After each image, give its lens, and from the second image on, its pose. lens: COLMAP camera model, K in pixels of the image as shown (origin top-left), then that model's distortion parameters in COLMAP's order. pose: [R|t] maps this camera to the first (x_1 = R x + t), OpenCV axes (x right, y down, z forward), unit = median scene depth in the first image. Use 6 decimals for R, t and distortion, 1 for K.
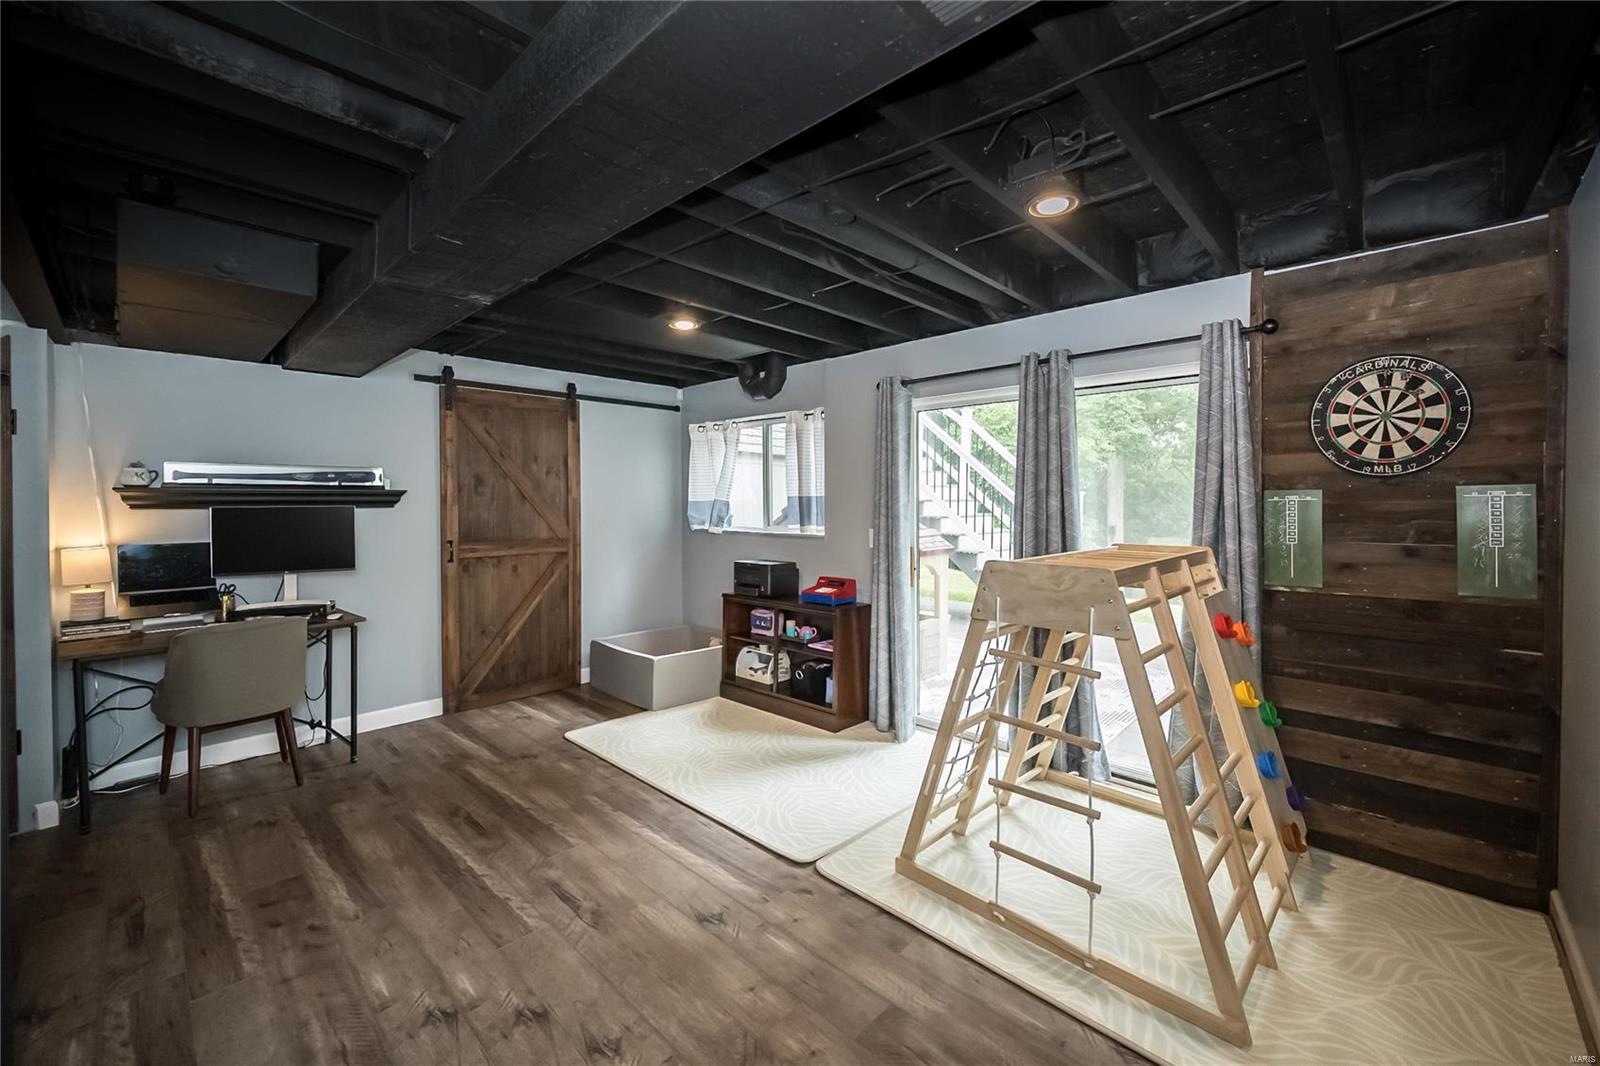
lens RADIAL K [[647.9, 0, 802.8], [0, 647.9, 515.3], [0, 0, 1]] dist [0.000052, -0.000110]
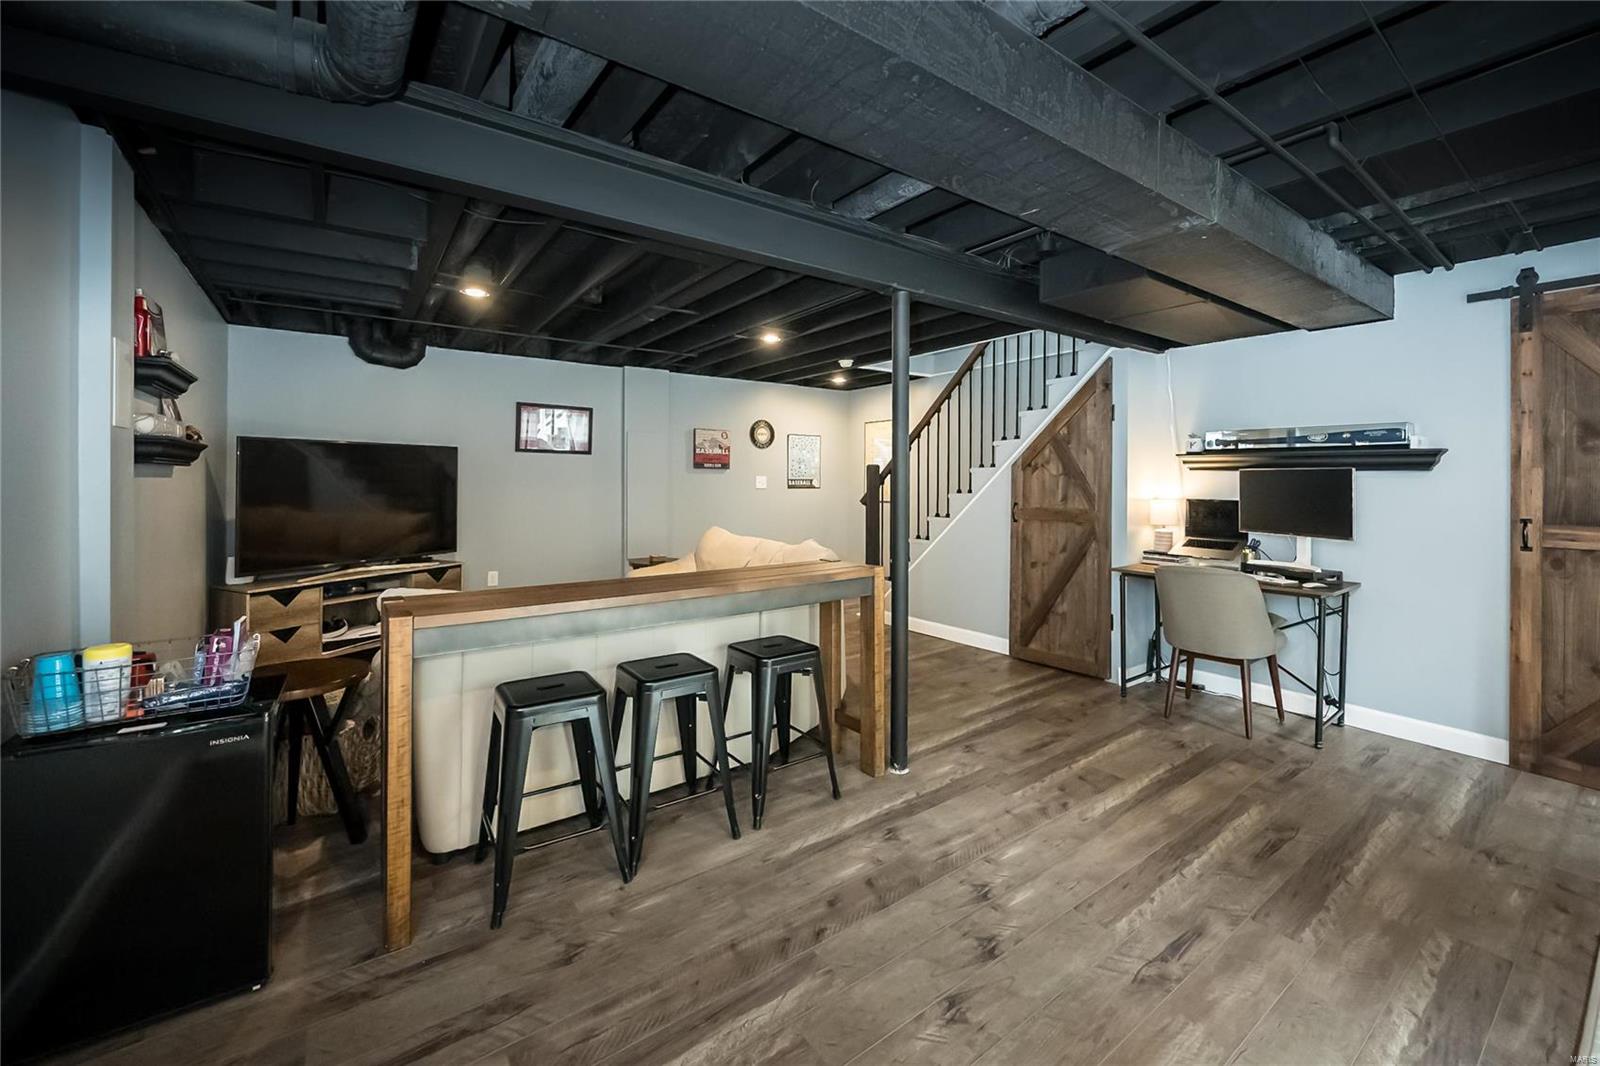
lens RADIAL K [[631.0, 0, 805.8], [0, 631.0, 479.4], [0, 0, 1]] dist [-0.000755, -0.000086]
pose [[-0.171553, 0.006090, -0.985156, 0.357331], [-0.032293, 0.999409, 0.011802, 0.018793], [0.984645, 0.033839, -0.171255, 0.506357]]
